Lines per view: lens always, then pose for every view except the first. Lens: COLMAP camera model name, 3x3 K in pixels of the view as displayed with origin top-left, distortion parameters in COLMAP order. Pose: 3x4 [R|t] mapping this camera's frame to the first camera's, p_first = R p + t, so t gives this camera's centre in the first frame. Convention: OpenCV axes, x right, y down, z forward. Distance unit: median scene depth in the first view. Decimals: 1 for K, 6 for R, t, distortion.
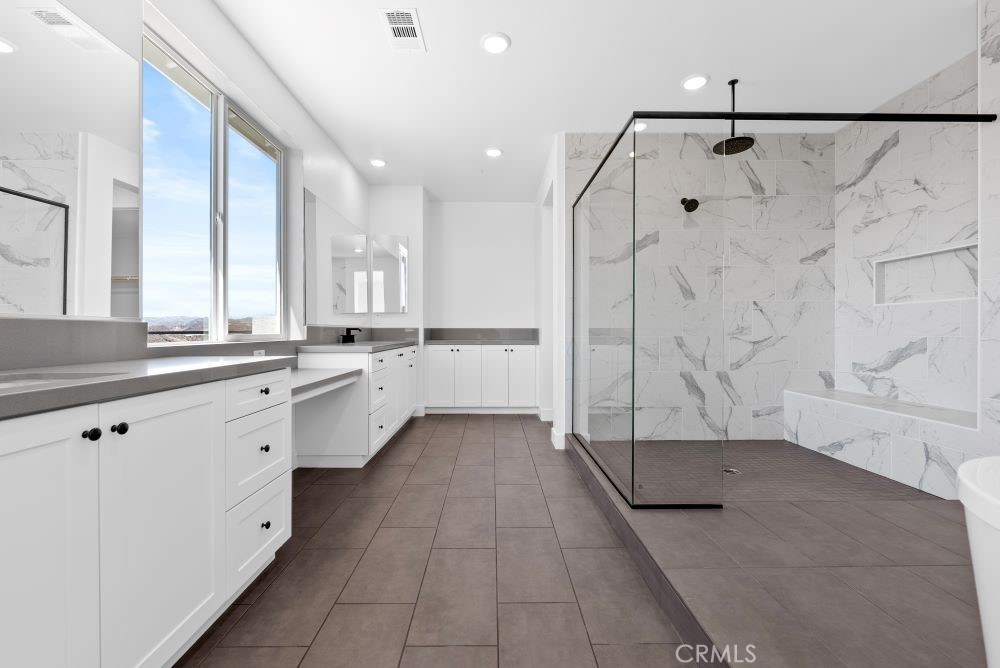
lens RADIAL K [[409.5, 0, 500.9], [0, 409.5, 333.6], [0, 0, 1]] dist [0.004506, -0.000522]
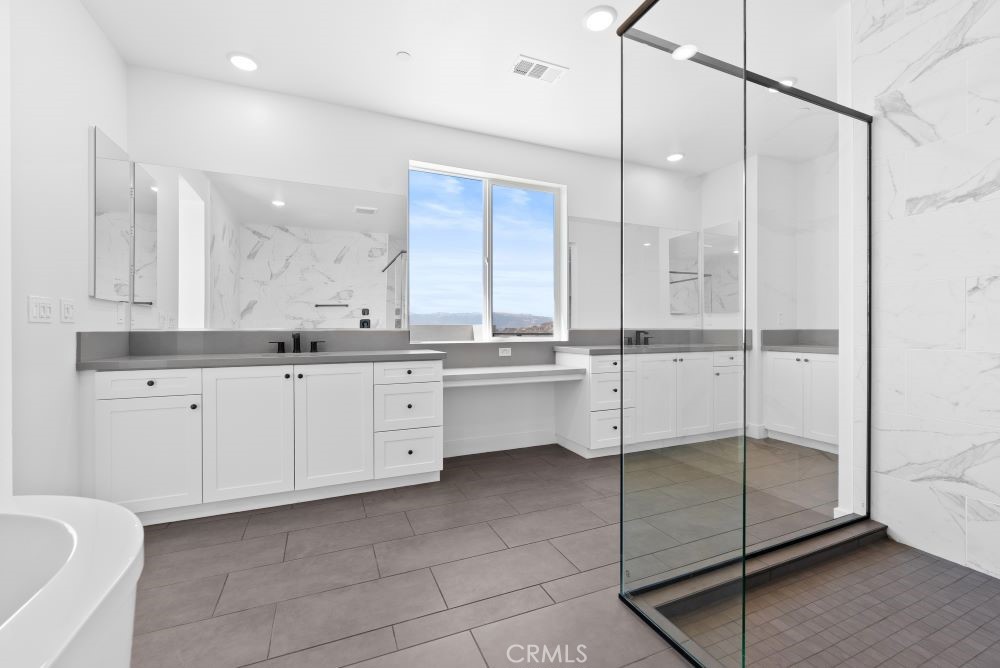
lens RADIAL K [[409.5, 0, 502.6], [0, 409.5, 328.5], [0, 0, 1]] dist [0.004506, -0.000522]
pose [[0.393461, -0.002398, -0.919338, 0.572715], [-0.004144, 0.999982, -0.004382, -0.017196], [0.919332, 0.005534, 0.393444, 0.349958]]
